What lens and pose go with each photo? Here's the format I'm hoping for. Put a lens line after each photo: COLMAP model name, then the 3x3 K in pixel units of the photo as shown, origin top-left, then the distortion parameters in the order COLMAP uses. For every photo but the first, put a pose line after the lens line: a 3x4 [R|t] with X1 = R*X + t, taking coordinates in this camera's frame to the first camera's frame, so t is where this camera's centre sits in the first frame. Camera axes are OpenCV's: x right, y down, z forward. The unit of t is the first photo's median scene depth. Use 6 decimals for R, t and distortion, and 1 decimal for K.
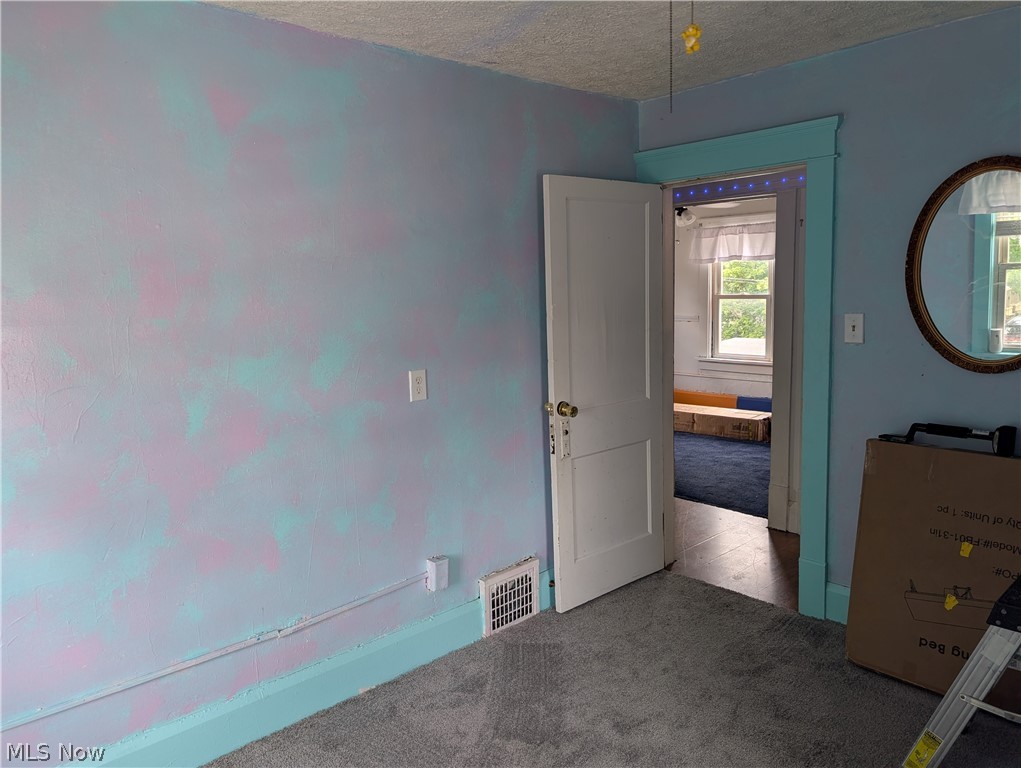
lens RADIAL K [[724.0, 0, 511.1], [0, 724.0, 371.1], [0, 0, 1]] dist [0.003253, -0.001827]
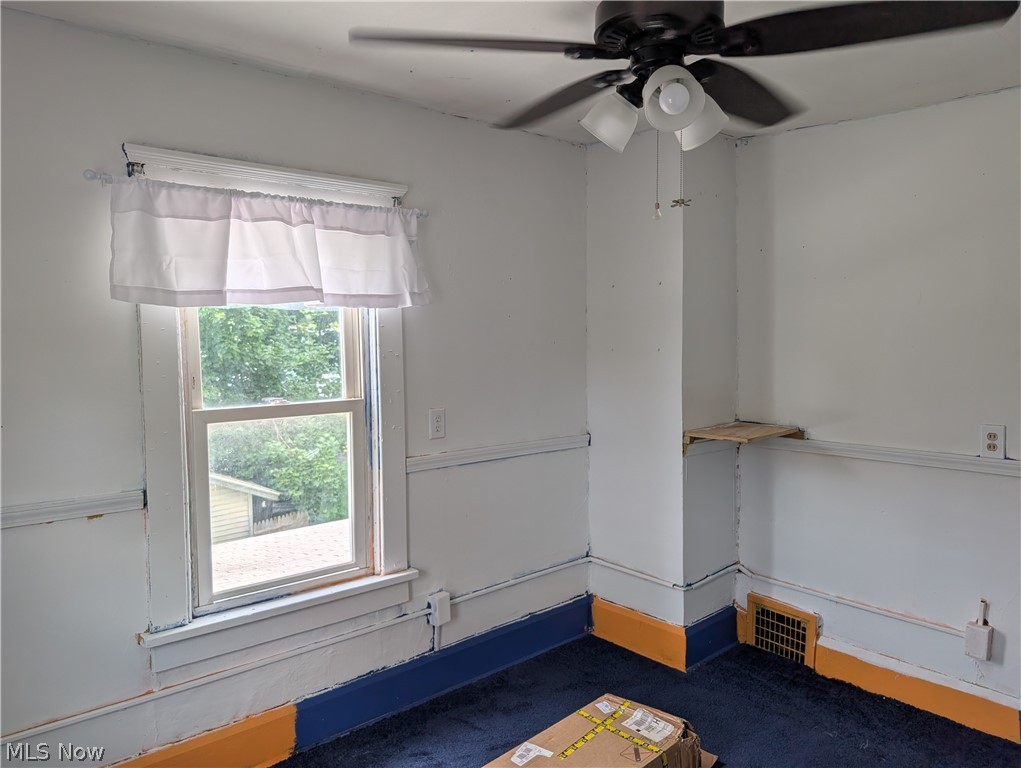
lens RADIAL K [[732.1, 0, 510.5], [0, 732.1, 384.0], [0, 0, 1]] dist [0.007936, -0.001382]
pose [[0.026840, -0.035028, 0.999026, -0.020898], [0.133831, 0.990515, 0.031134, -0.110549], [-0.990641, 0.132865, 0.031274, 0.875350]]
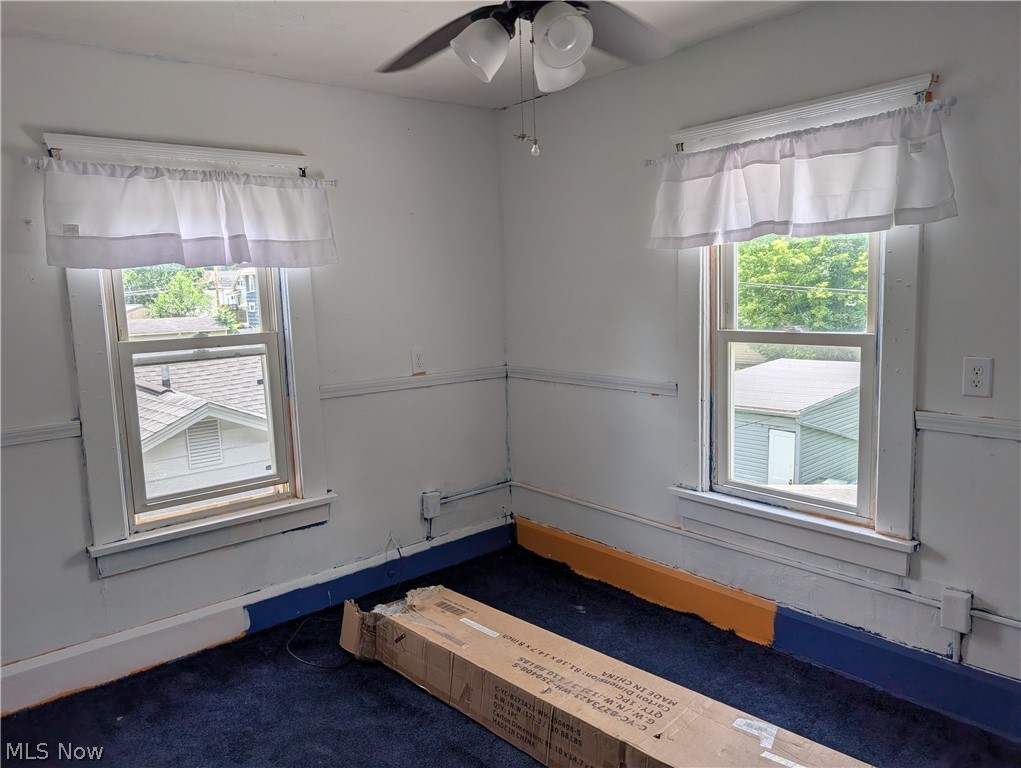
lens RADIAL K [[744.7, 0, 509.9], [0, 744.7, 378.5], [0, 0, 1]] dist [-0.004418, 0.000021]
pose [[0.998676, 0.003634, -0.051320, 0.196421], [-0.003827, 0.999986, -0.003670, -0.079651], [0.051306, 0.003861, 0.998676, 0.615942]]
